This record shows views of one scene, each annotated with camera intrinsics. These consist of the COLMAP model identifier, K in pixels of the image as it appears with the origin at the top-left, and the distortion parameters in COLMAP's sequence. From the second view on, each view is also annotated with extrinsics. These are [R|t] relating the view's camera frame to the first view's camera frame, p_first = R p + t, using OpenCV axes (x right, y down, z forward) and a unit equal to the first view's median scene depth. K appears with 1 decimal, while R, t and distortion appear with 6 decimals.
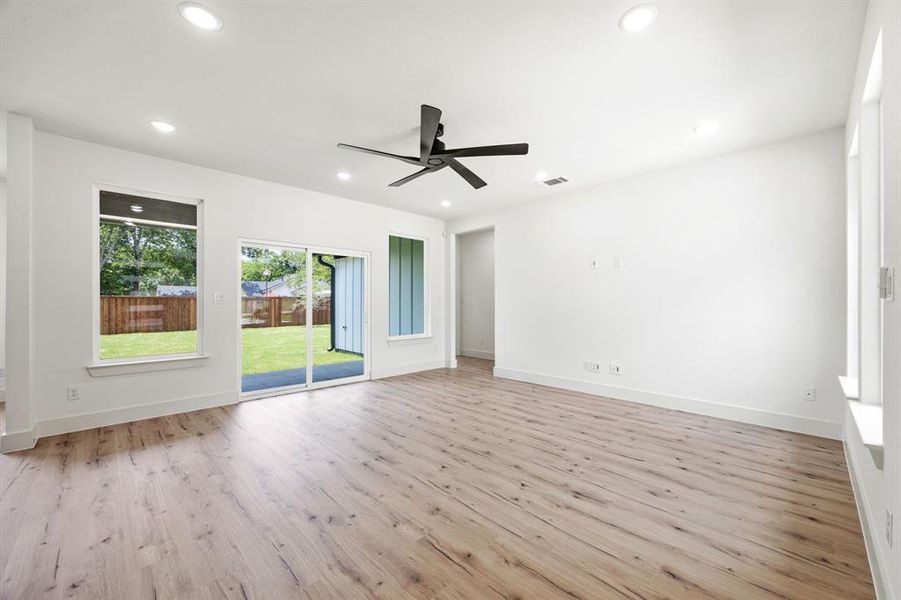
lens RADIAL K [[348.2, 0, 460.4], [0, 348.2, 300.7], [0, 0, 1]] dist [-0.003121, 0.000164]
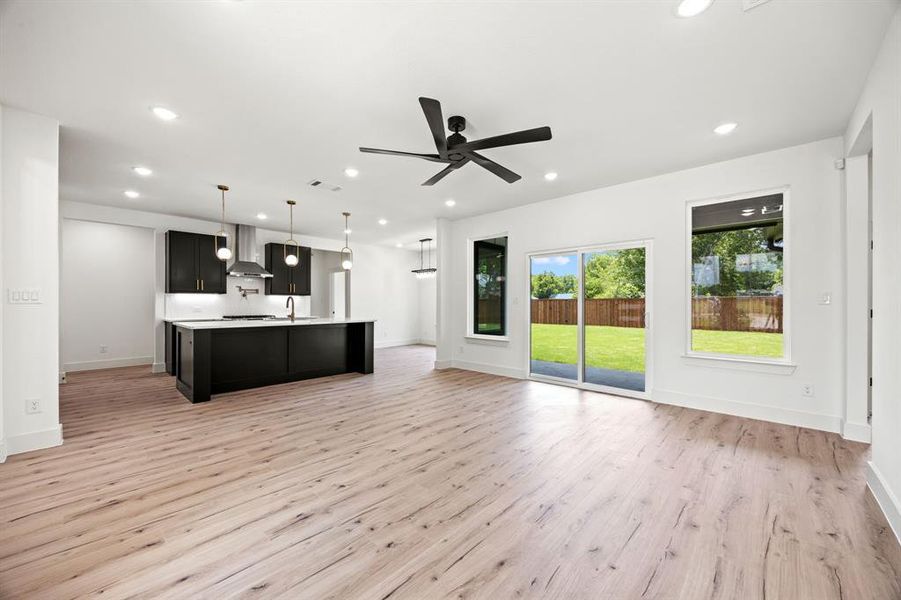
lens RADIAL K [[348.2, 0, 446.6], [0, 348.2, 303.9], [0, 0, 1]] dist [-0.003121, 0.000164]
pose [[0.033405, 0.001083, -0.999441, 1.005271], [0.005868, 0.999982, 0.001280, 0.024842], [0.999425, -0.005907, 0.033398, 1.104094]]
